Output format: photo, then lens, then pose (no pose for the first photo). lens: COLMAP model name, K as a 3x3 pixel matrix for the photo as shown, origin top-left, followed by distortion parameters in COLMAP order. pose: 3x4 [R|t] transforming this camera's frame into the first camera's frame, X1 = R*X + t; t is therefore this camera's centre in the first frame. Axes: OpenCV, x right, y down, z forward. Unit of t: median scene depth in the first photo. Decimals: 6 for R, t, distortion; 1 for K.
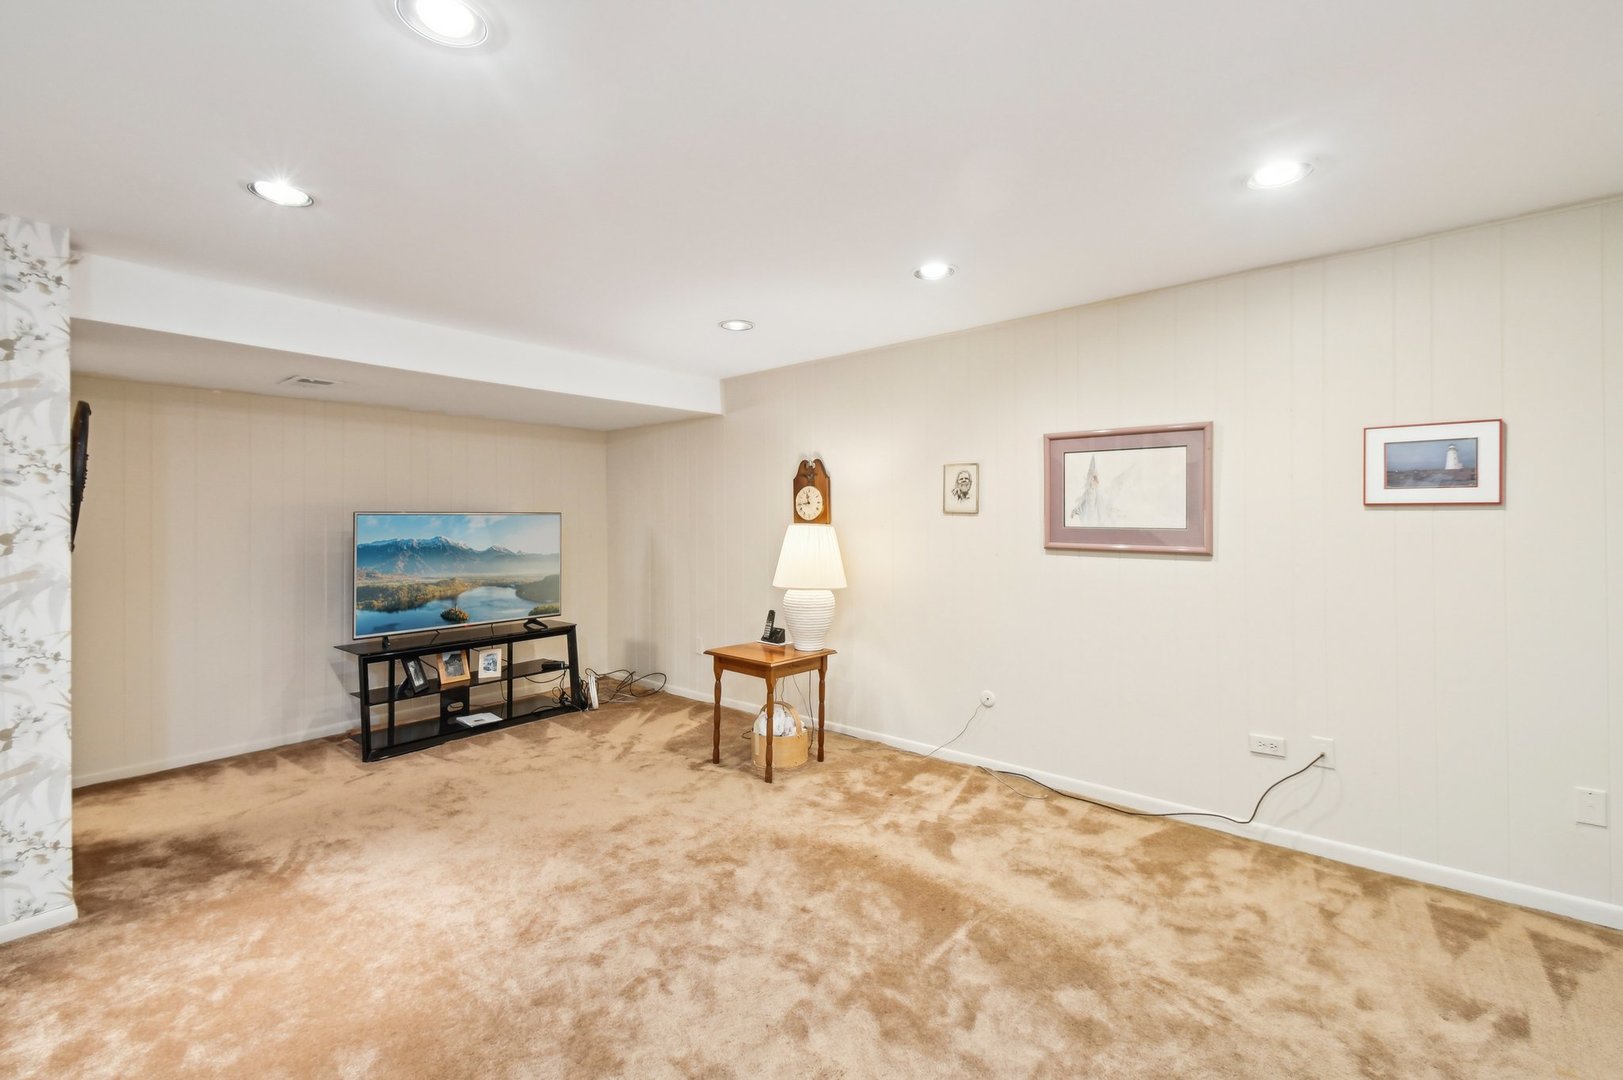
lens RADIAL K [[718.6, 0, 817.9], [0, 718.6, 532.2], [0, 0, 1]] dist [0.022351, -0.020653]
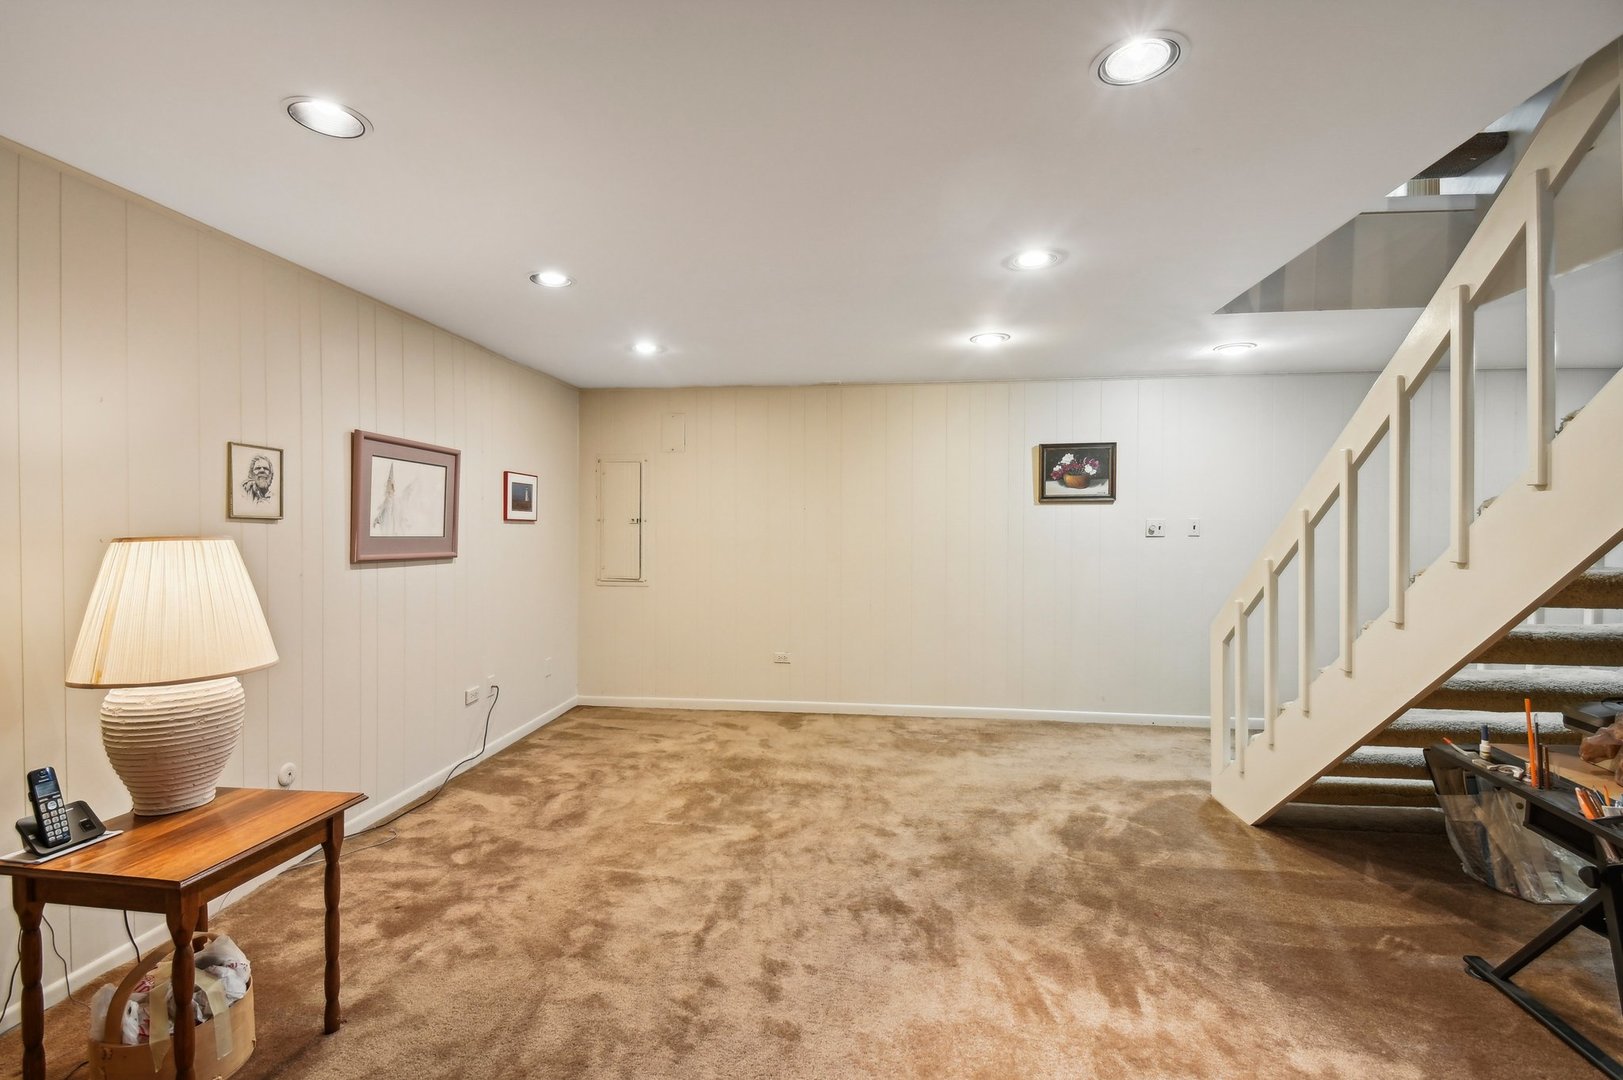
lens RADIAL K [[718.6, 0, 817.9], [0, 718.6, 532.2], [0, 0, 1]] dist [0.022351, -0.020653]
pose [[-0.593472, -0.005324, 0.804837, -0.728204], [0.009802, 0.999856, 0.013841, -0.020192], [-0.804795, 0.016103, -0.593334, 1.085765]]
